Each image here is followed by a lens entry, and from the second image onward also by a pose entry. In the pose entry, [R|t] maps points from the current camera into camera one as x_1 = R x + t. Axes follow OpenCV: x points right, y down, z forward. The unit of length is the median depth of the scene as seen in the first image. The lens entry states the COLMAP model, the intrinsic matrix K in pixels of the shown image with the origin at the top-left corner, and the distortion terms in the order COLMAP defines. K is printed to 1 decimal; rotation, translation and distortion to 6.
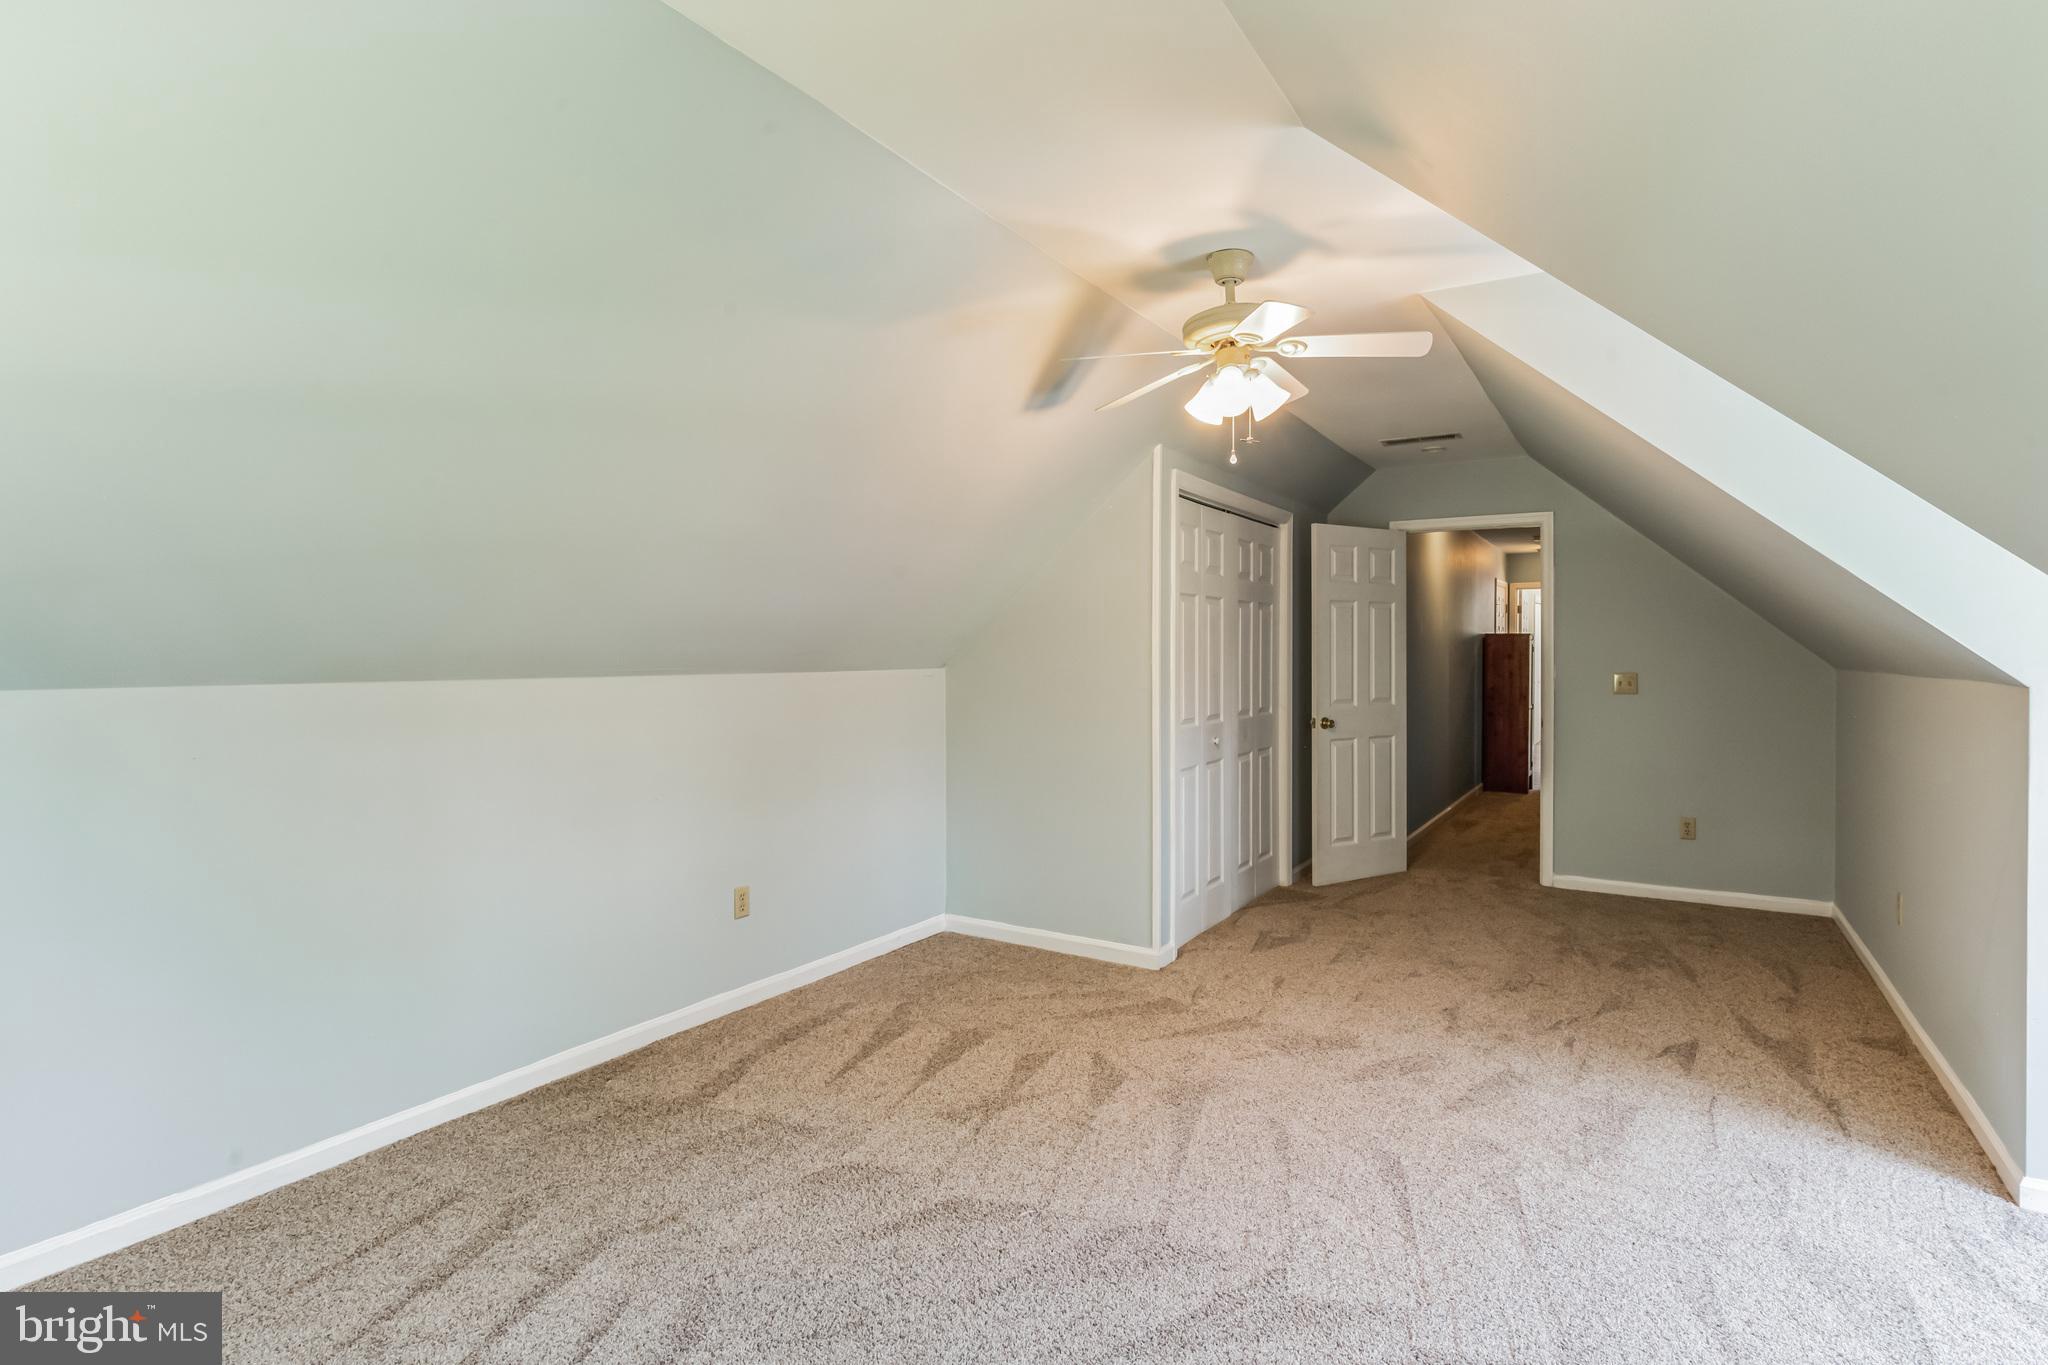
lens RADIAL K [[1024.5, 0, 1018.3], [0, 1024.5, 674.4], [0, 0, 1]] dist [-0.002642, -0.001441]
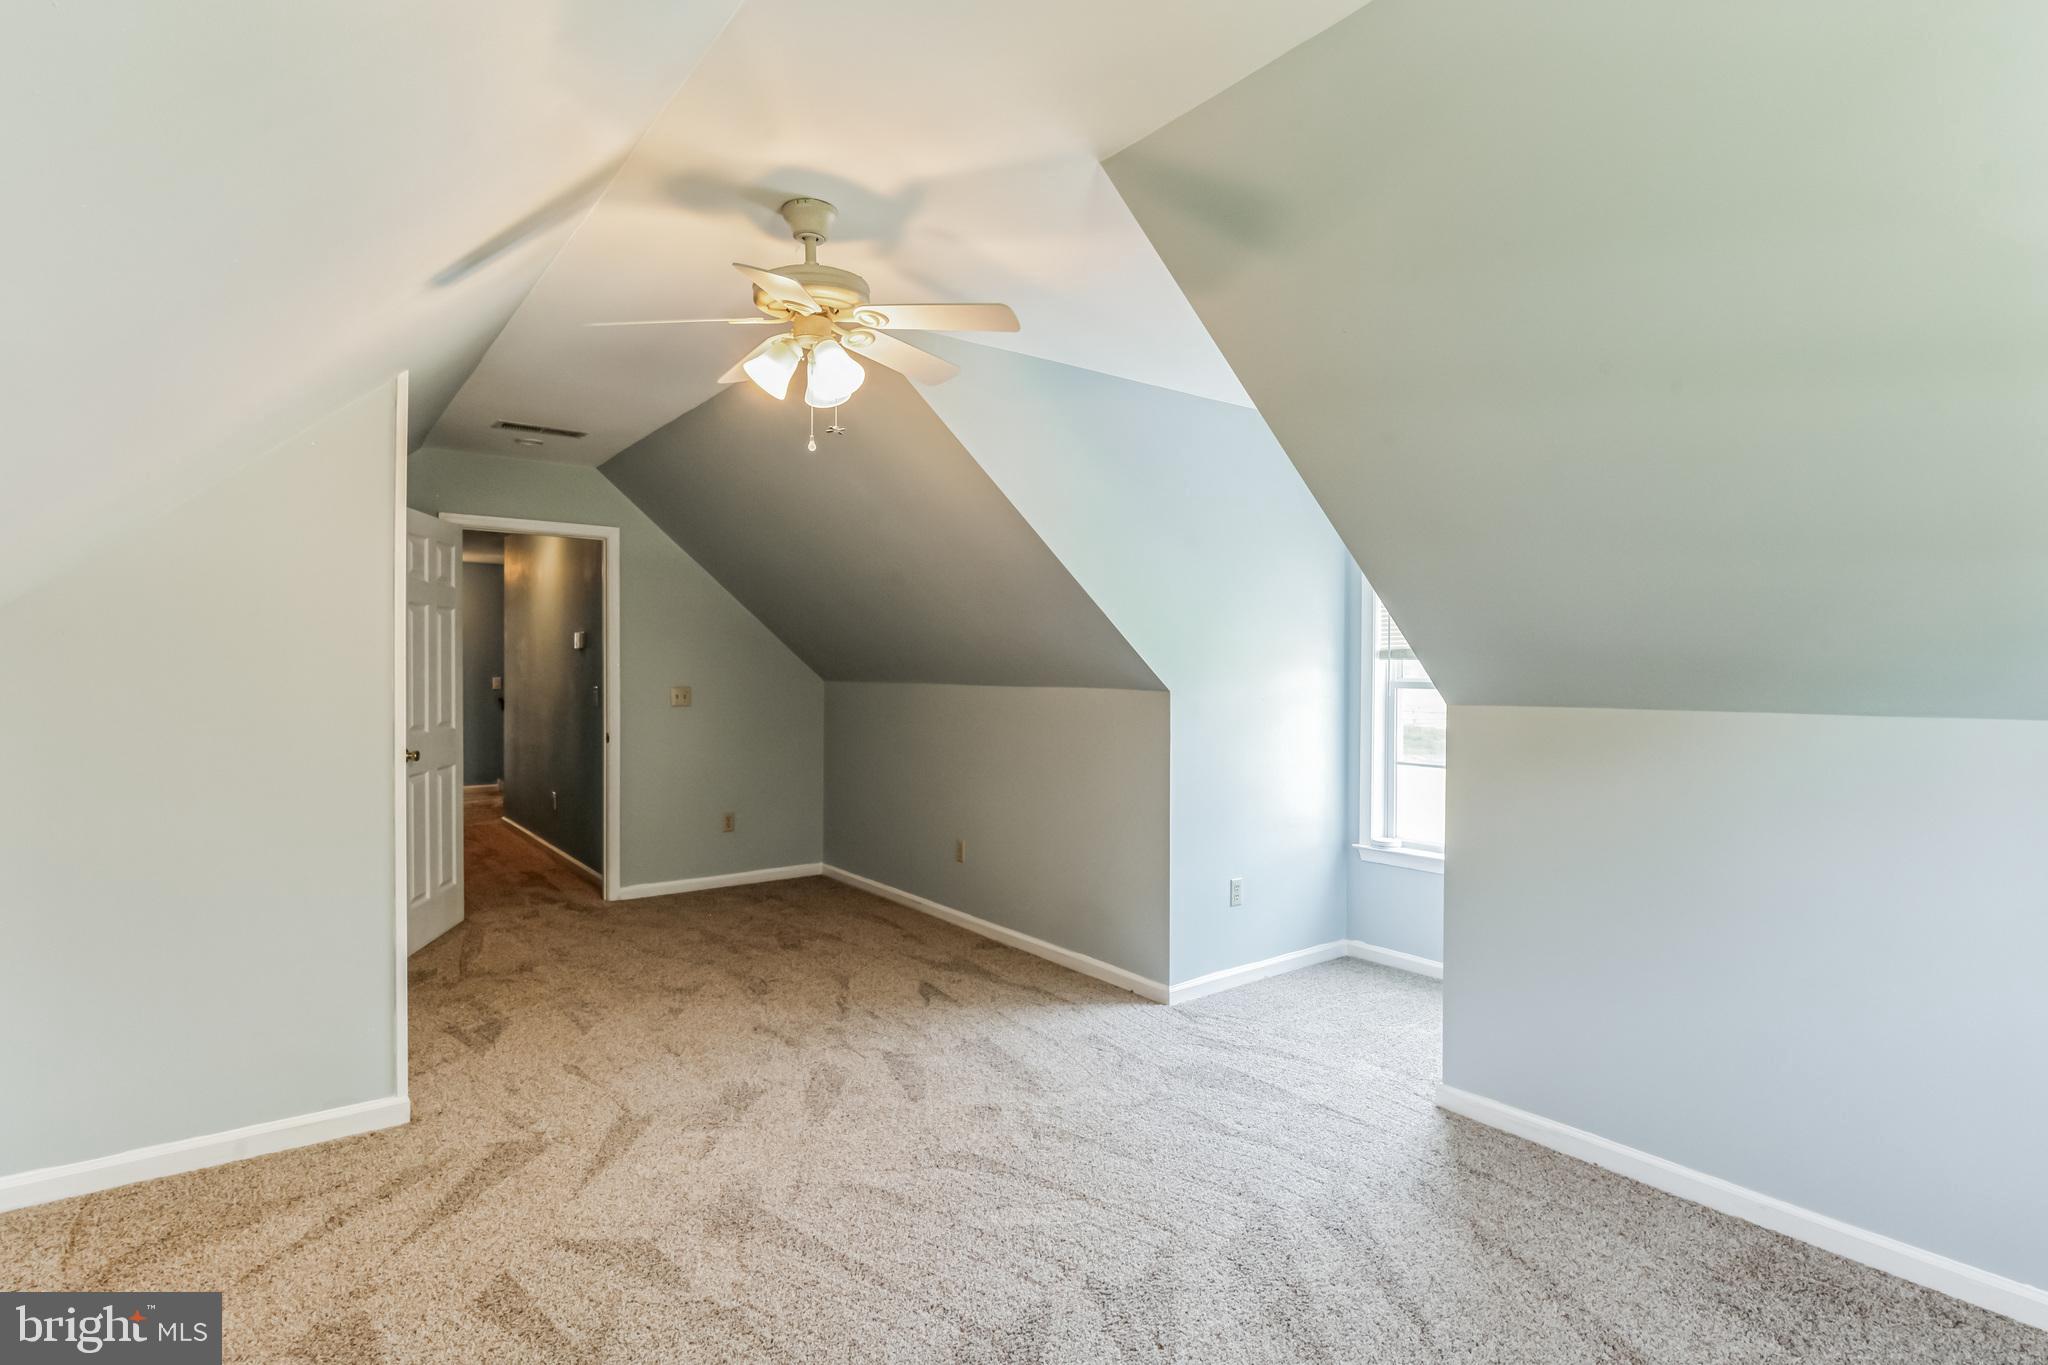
lens RADIAL K [[1024.5, 0, 1018.3], [0, 1024.5, 674.4], [0, 0, 1]] dist [-0.002642, -0.001441]
pose [[0.353002, -0.005016, 0.935609, -0.439194], [0.017103, 0.999853, -0.001092, -0.009672], [-0.935466, 0.016387, 0.353036, 0.431834]]
